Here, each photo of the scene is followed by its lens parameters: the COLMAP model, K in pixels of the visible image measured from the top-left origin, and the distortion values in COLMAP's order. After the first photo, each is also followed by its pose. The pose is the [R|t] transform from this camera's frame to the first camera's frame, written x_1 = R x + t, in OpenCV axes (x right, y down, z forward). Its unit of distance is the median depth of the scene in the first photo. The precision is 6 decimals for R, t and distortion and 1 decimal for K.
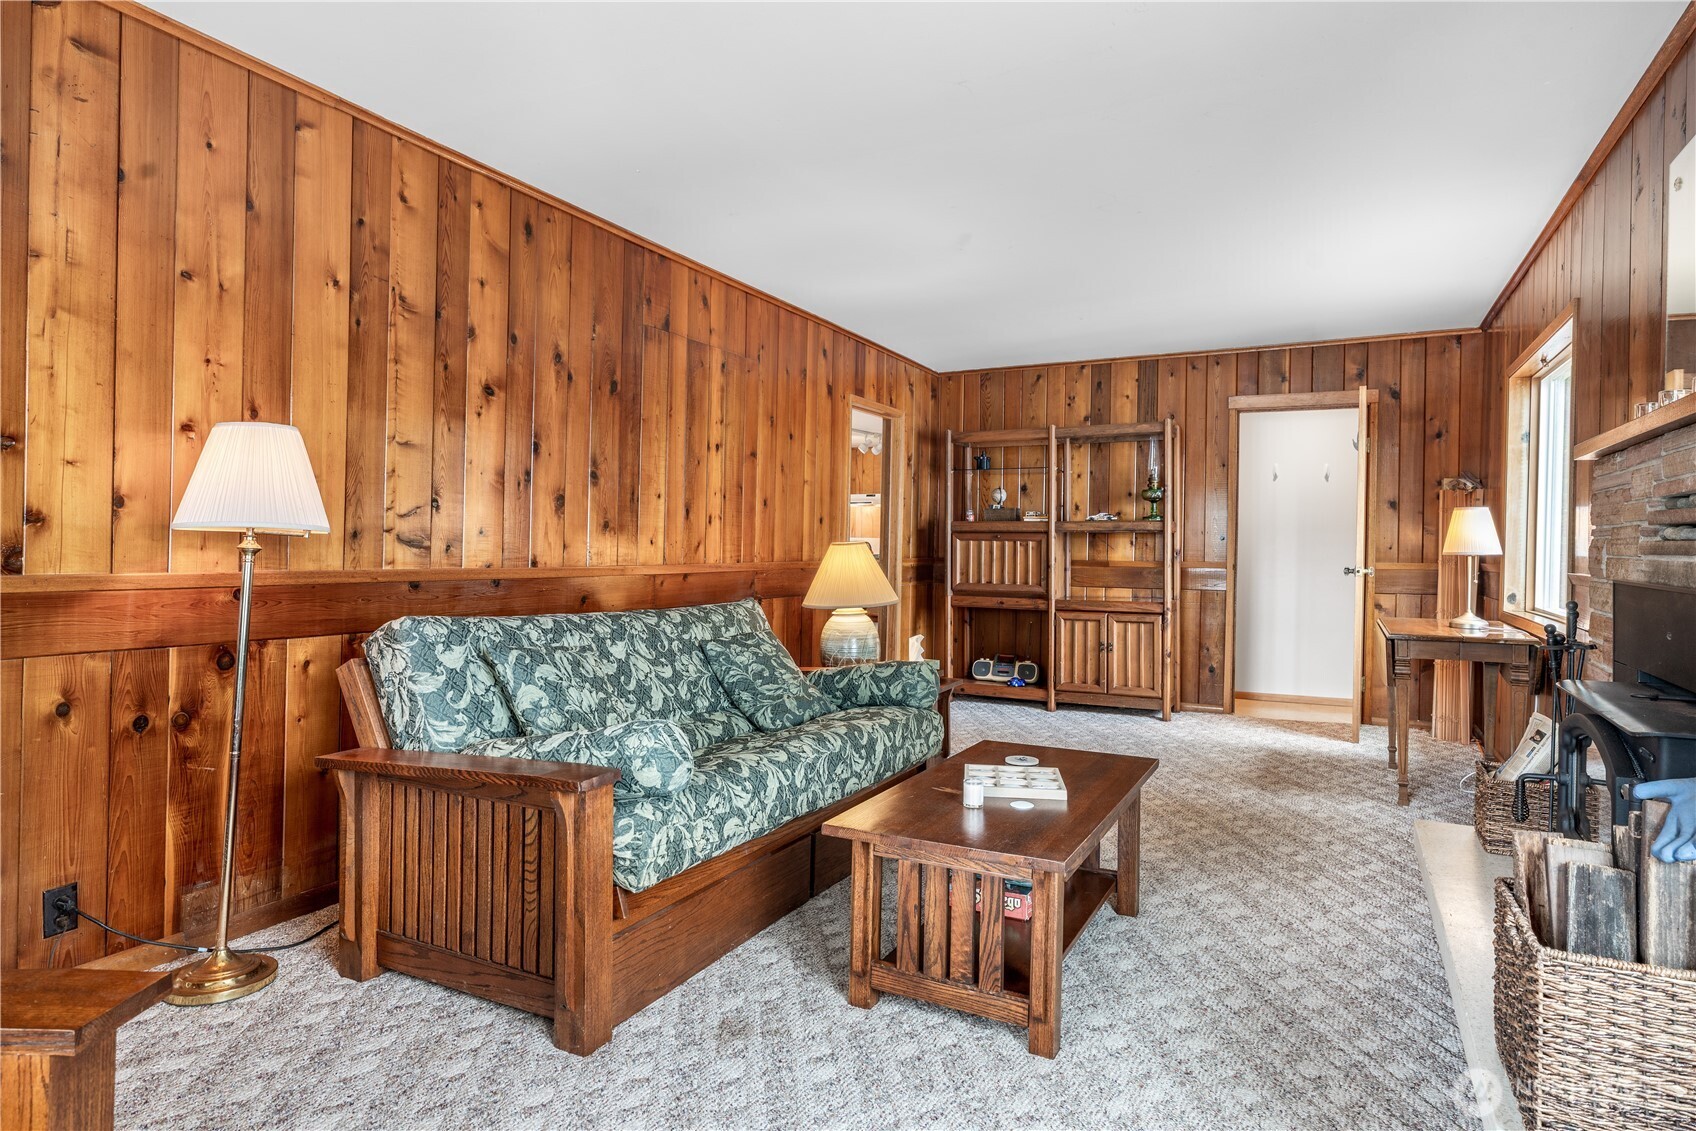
lens RADIAL K [[969.9, 0, 844.9], [0, 969.9, 553.4], [0, 0, 1]] dist [-0.000792, 0.003104]
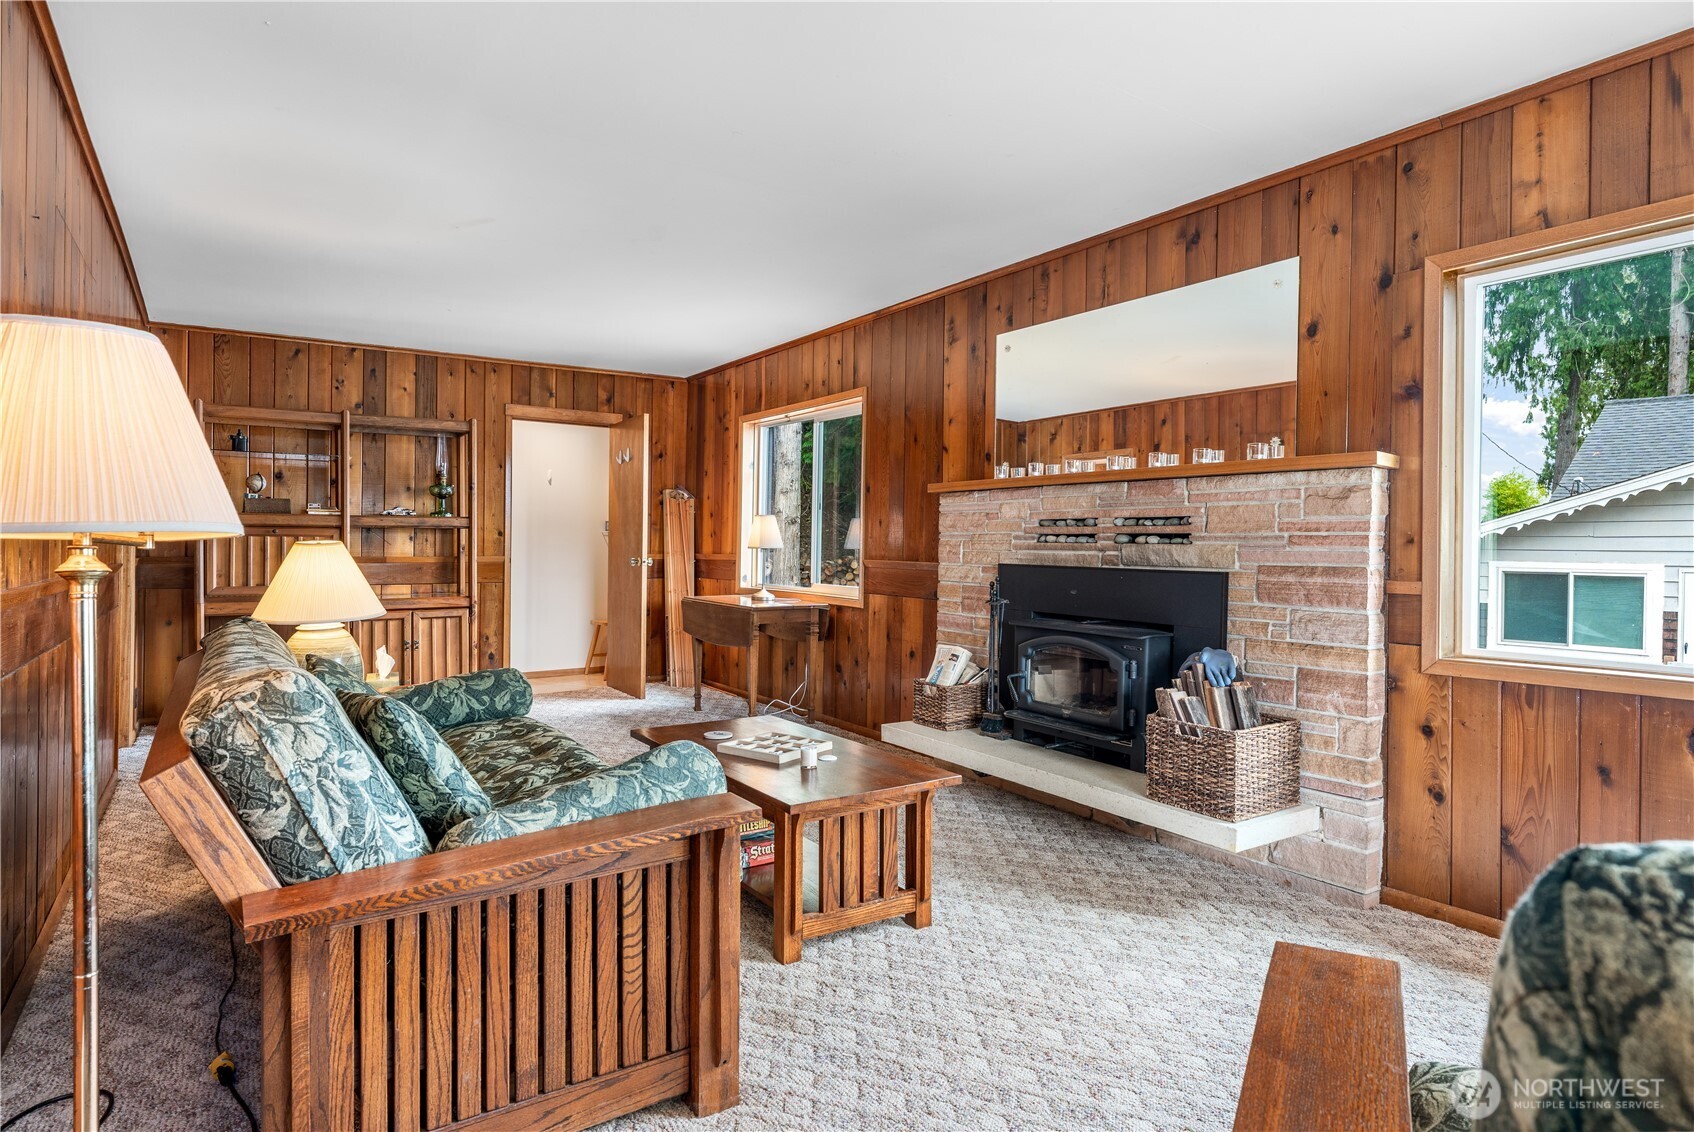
lens RADIAL K [[930.5, 0, 846.5], [0, 930.5, 559.0], [0, 0, 1]] dist [-0.006336, 0.004797]
pose [[0.483555, -0.021704, 0.875045, -0.553593], [0.005853, 0.999750, 0.021563, -0.013041], [-0.875294, -0.005305, 0.483561, 0.269243]]
